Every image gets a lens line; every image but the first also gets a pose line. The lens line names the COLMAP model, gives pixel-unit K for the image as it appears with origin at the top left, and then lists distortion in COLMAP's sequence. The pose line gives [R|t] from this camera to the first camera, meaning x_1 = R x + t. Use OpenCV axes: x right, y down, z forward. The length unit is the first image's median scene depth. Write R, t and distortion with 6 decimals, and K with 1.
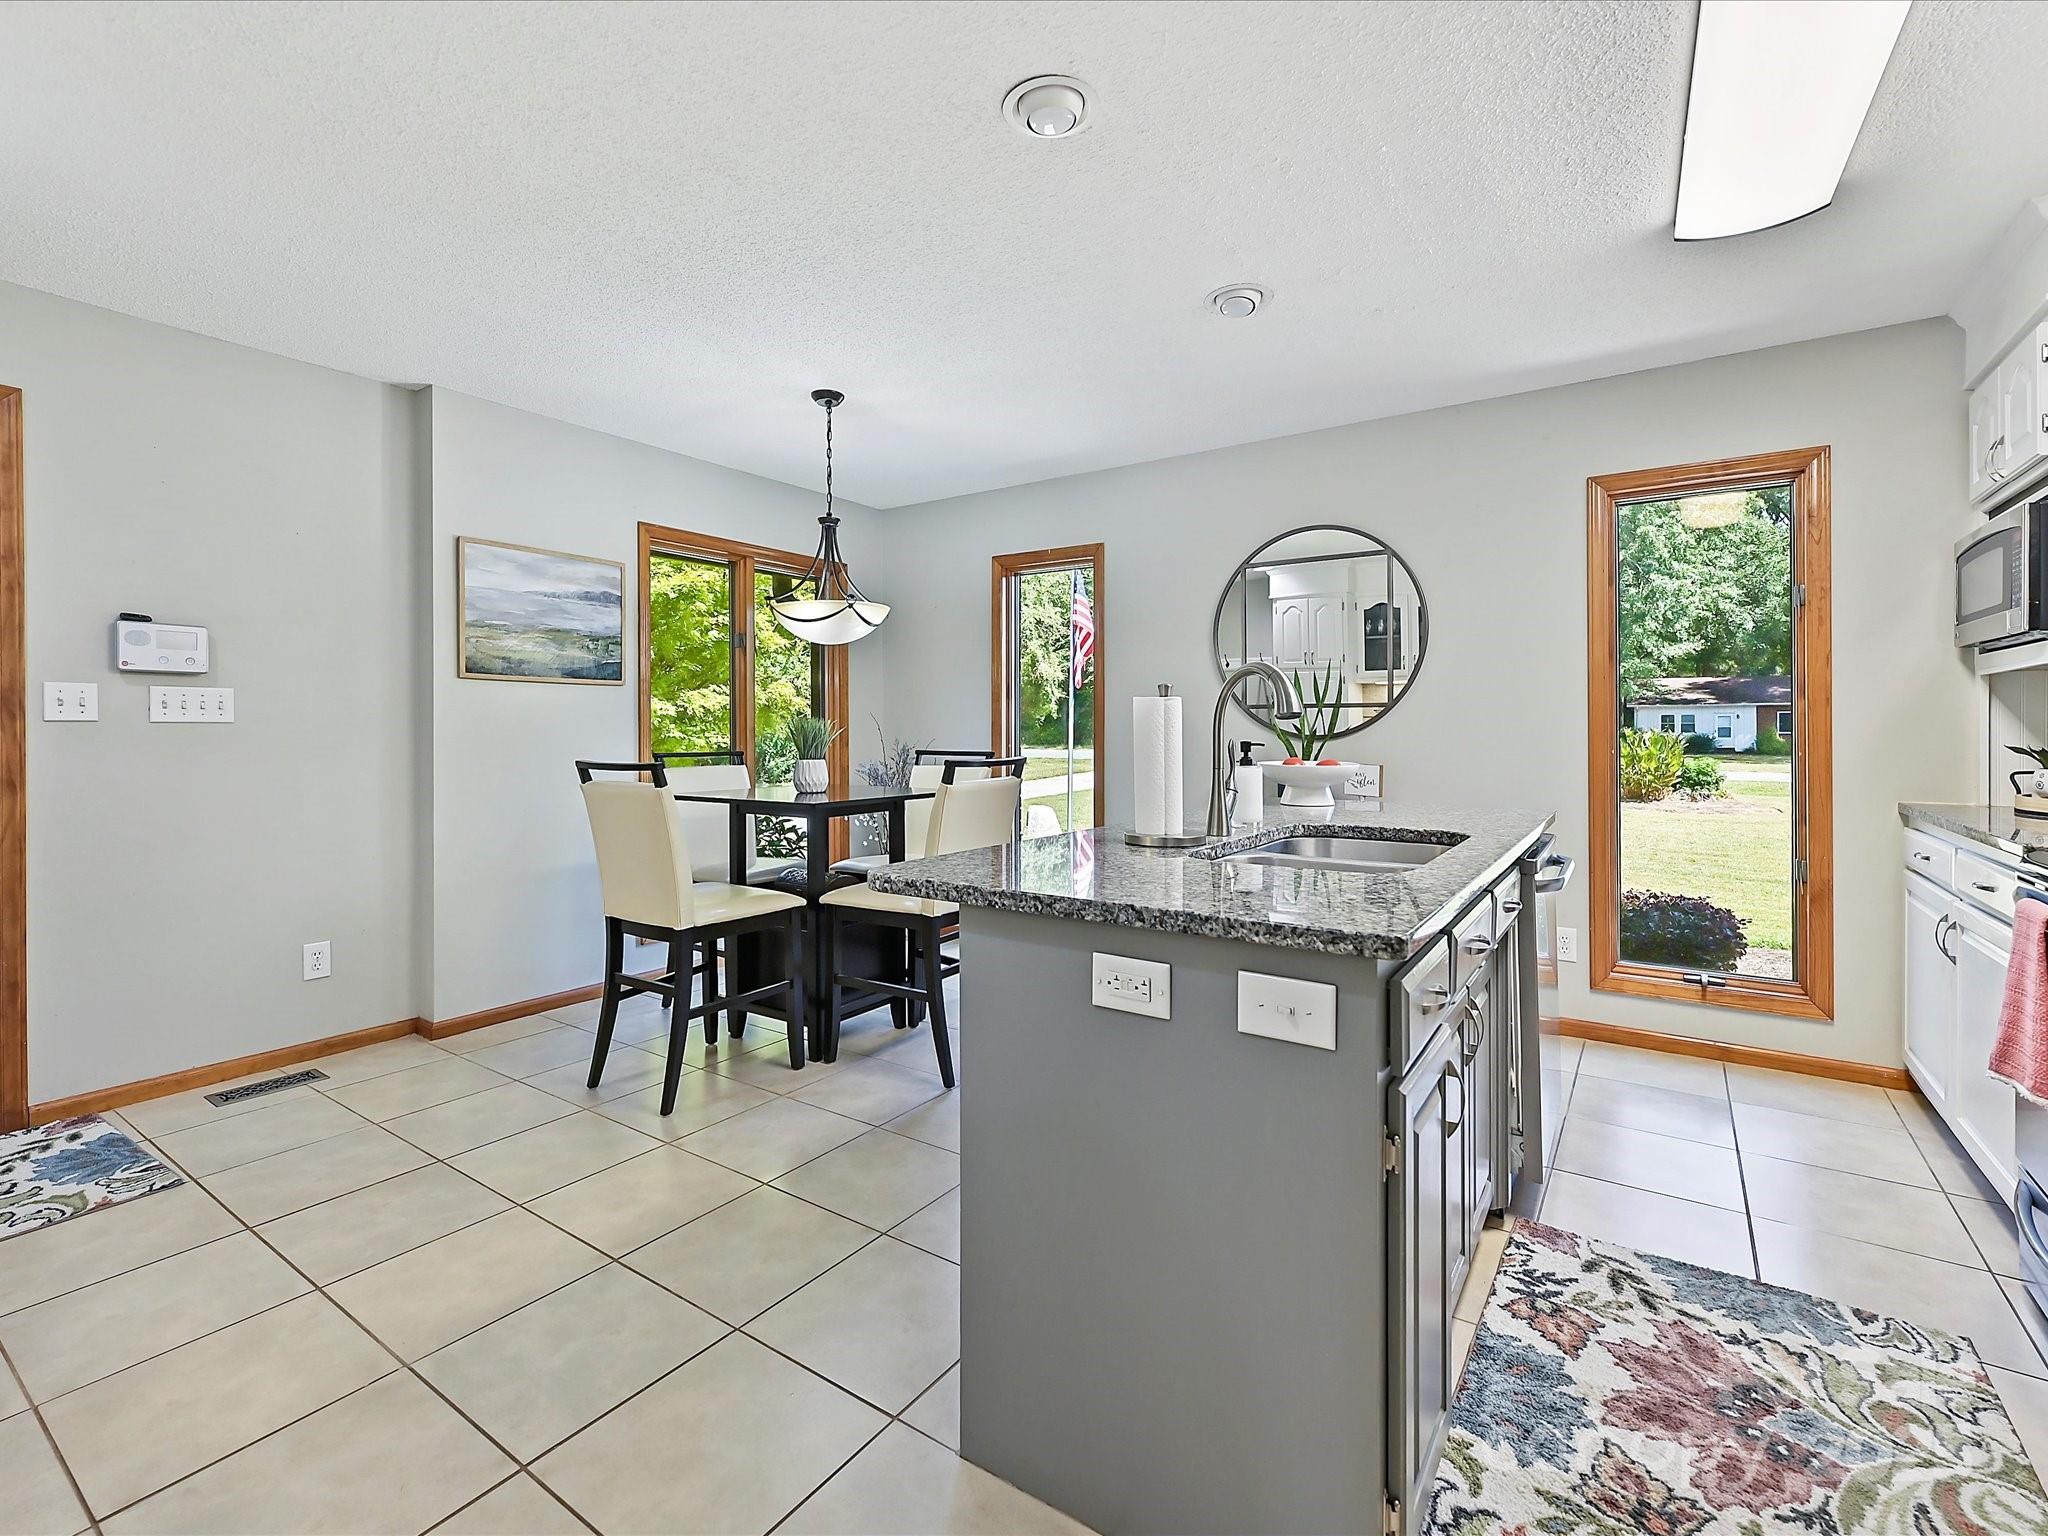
lens RADIAL K [[923.8, 0, 1024.0], [0, 923.8, 768.0], [0, 0, 1]] dist [0.001064, 0.000485]
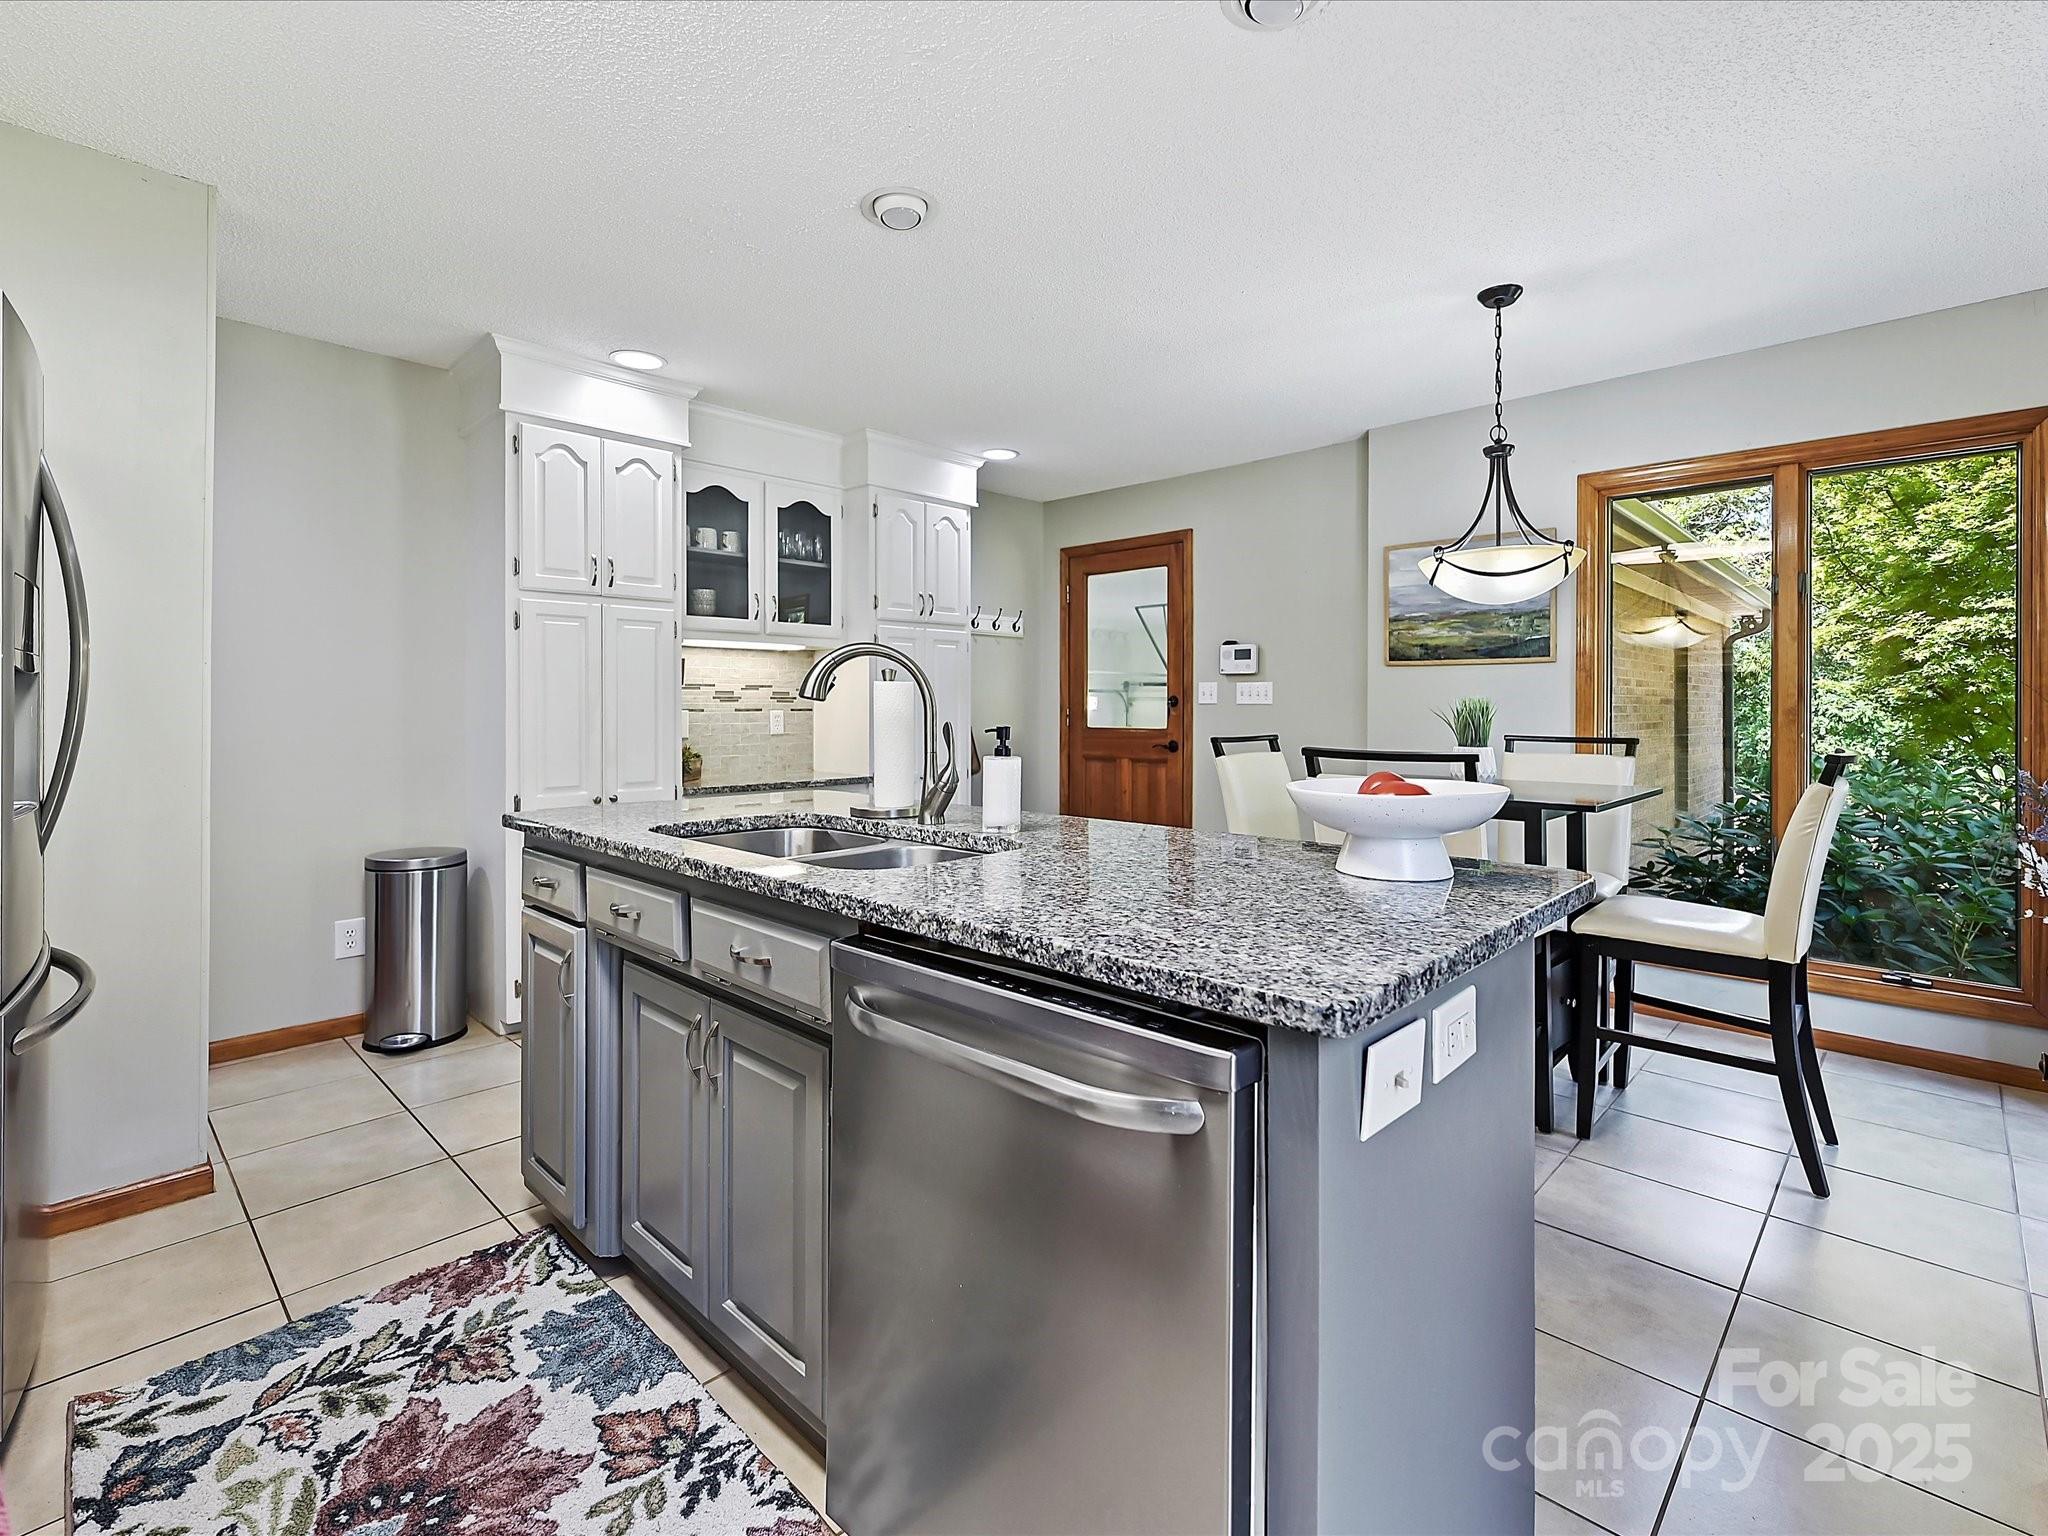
lens RADIAL K [[940.7, 0, 1020.8], [0, 940.7, 756.2], [0, 0, 1]] dist [-0.000260, -0.000371]
pose [[-0.160205, 0.052230, -0.985701, 1.232704], [-0.041430, 0.997363, 0.059581, -0.061865], [0.986214, 0.050383, -0.157619, 1.343670]]
